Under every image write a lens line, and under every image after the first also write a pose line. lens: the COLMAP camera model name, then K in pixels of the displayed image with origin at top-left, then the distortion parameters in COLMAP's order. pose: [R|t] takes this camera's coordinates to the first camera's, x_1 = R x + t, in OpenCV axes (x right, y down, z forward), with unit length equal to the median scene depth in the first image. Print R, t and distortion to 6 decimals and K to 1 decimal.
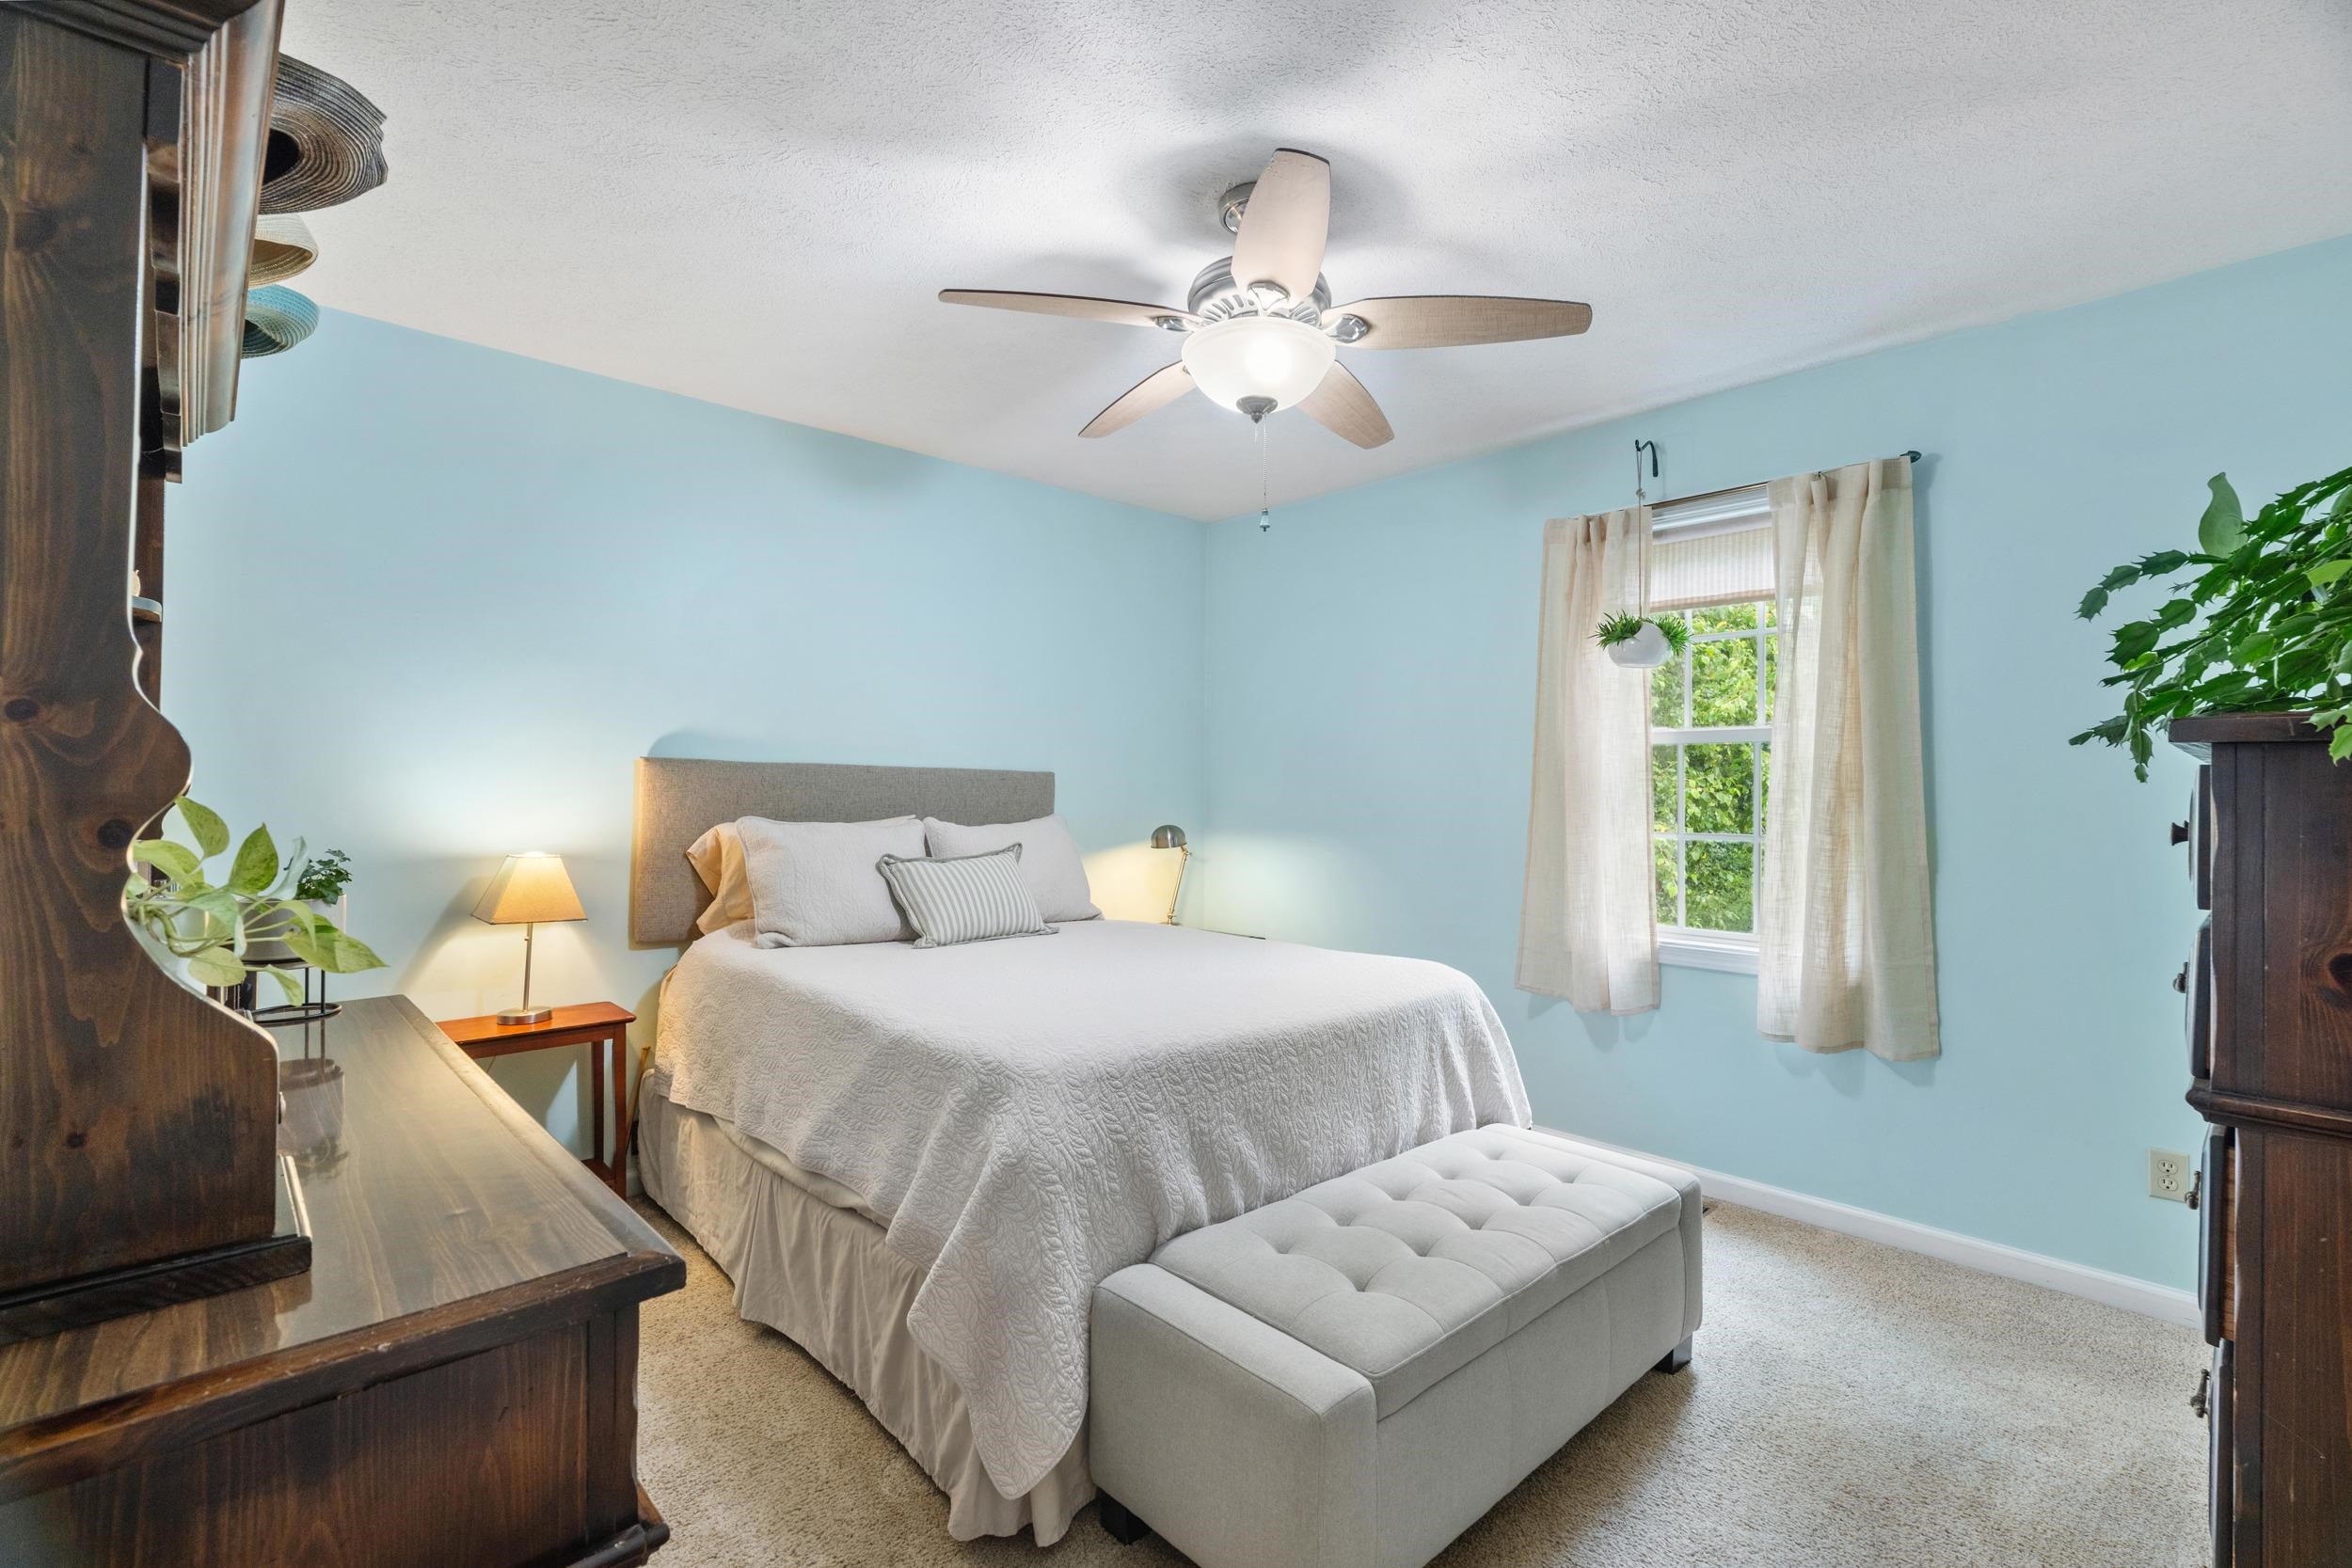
lens RADIAL K [[1051.6, 0, 1192.7], [0, 1051.6, 781.8], [0, 0, 1]] dist [0.000388, 0.000236]
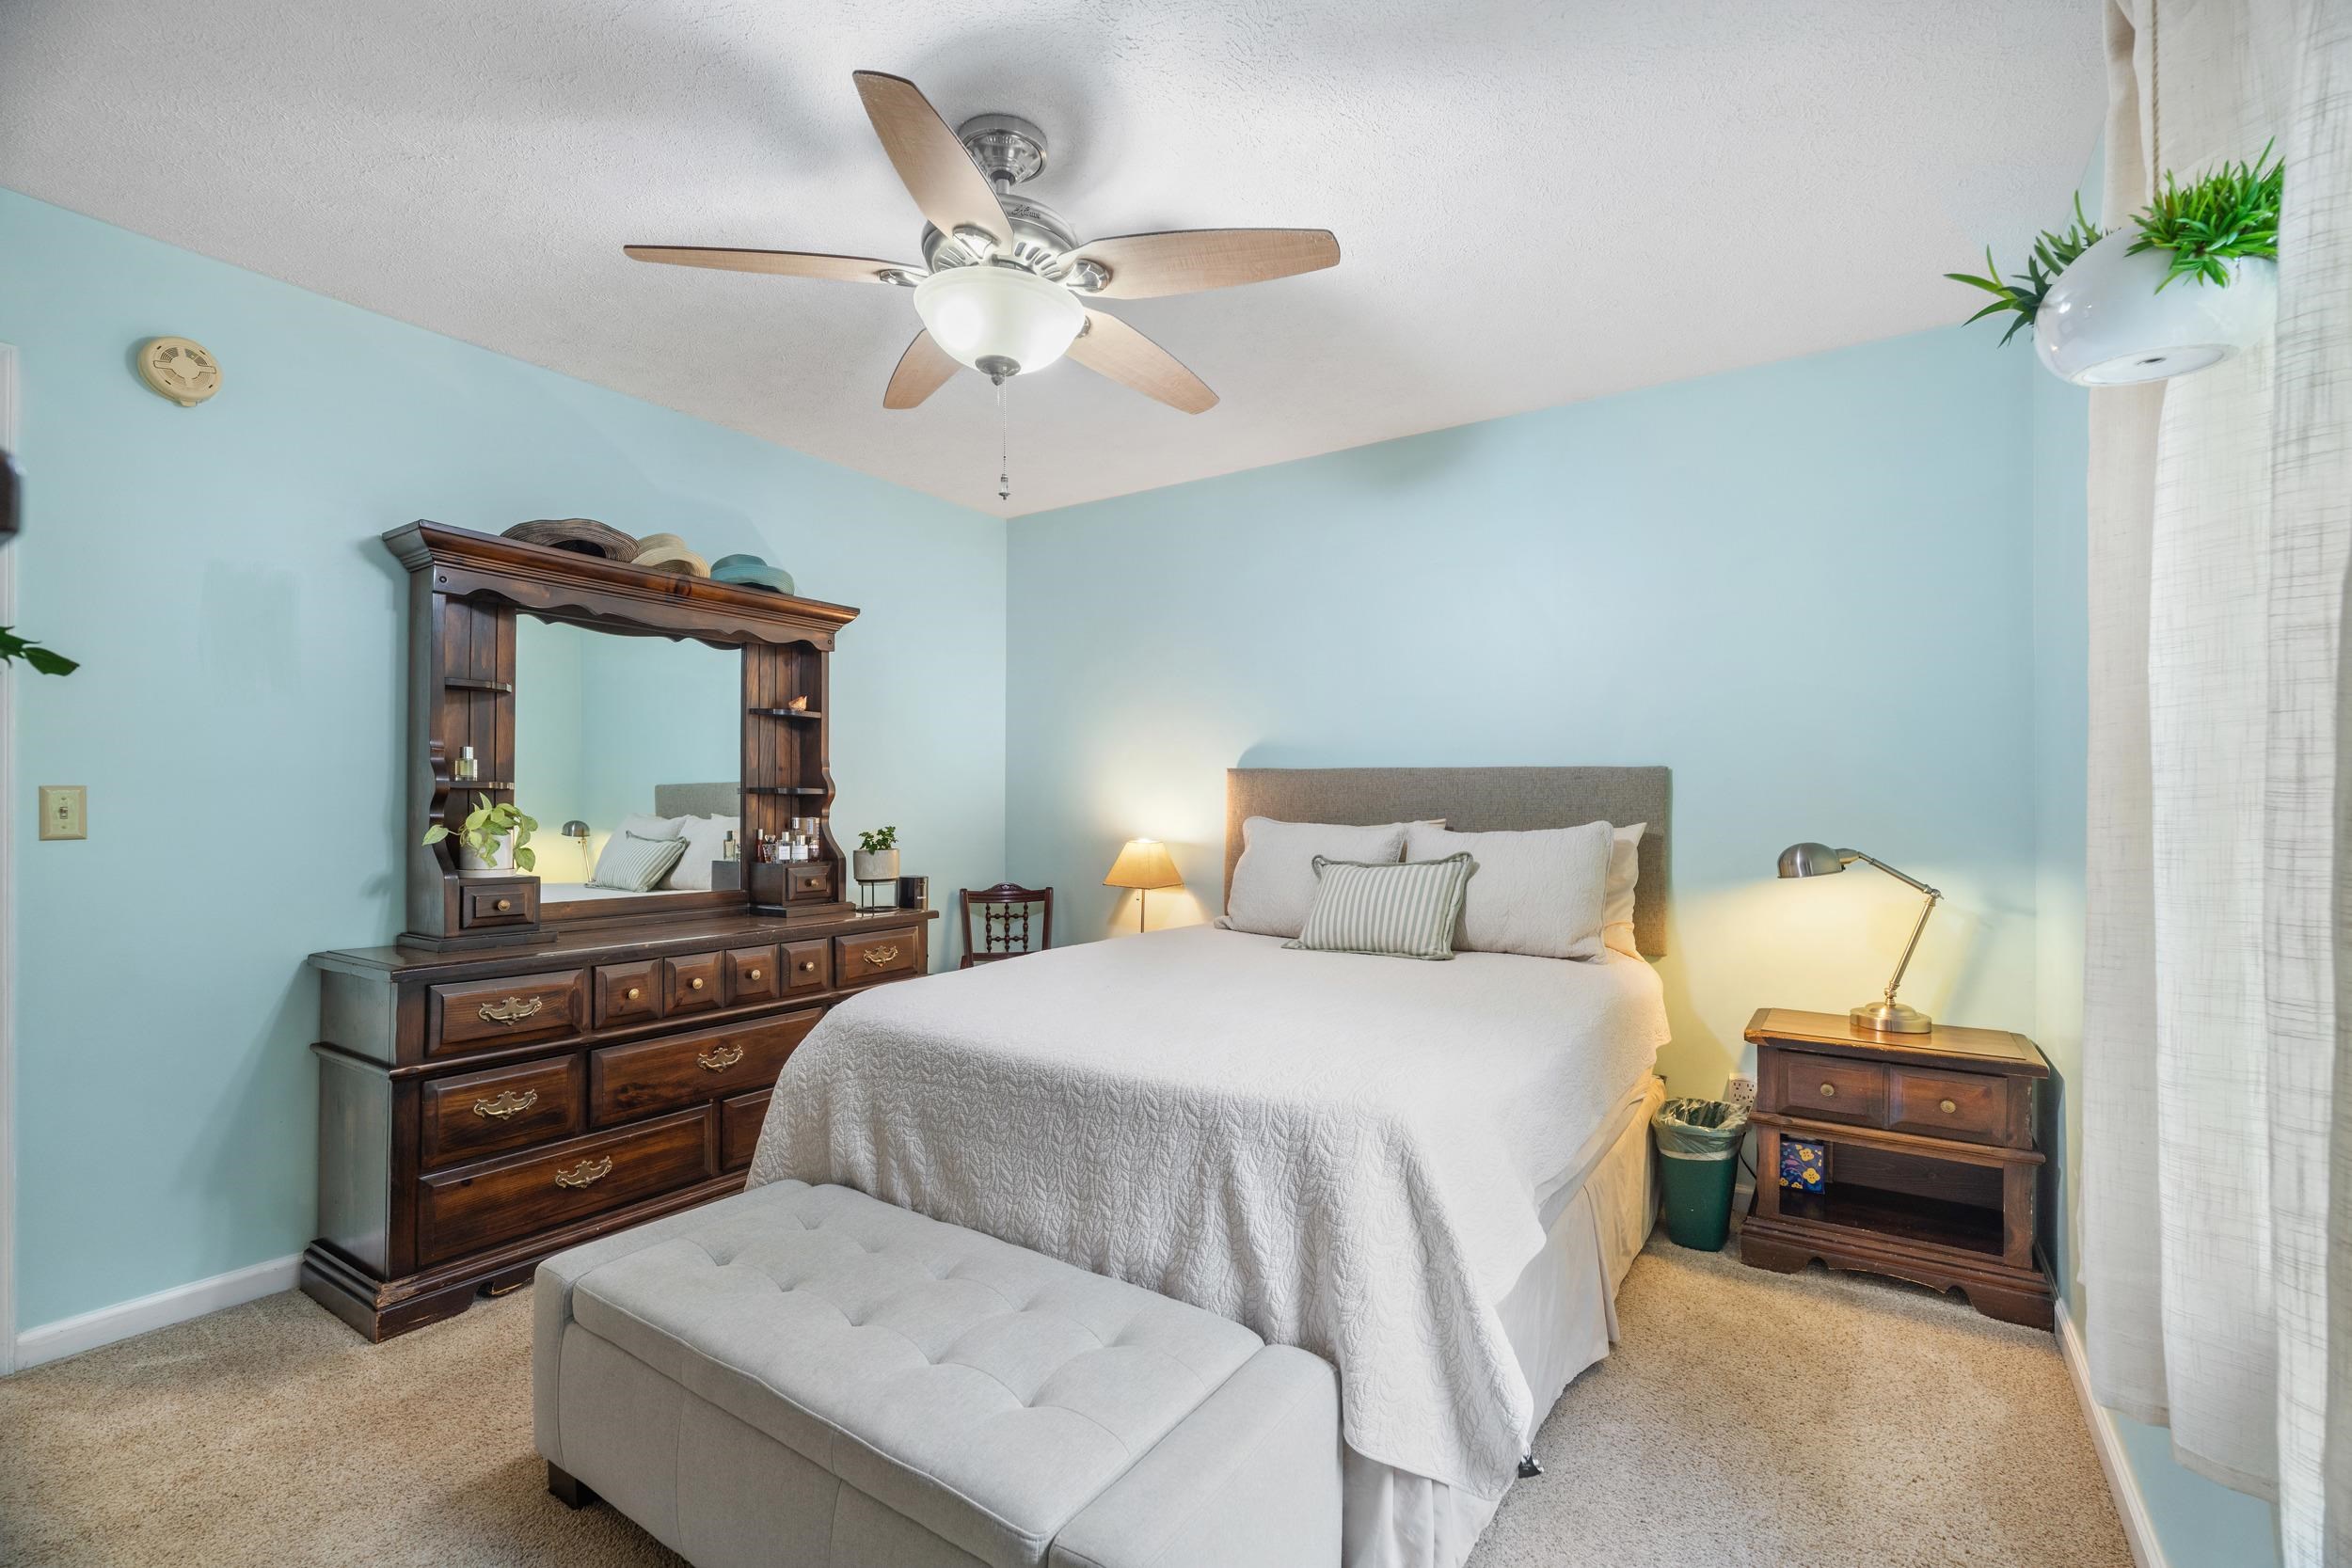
lens RADIAL K [[1039.3, 0, 1171.8], [0, 1039.3, 800.9], [0, 0, 1]] dist [-0.001351, -0.000044]
pose [[0.212428, -0.004597, -0.977166, 0.887759], [0.010331, 0.999944, -0.002458, 0.023011], [0.977122, -0.009573, 0.212464, 0.864238]]
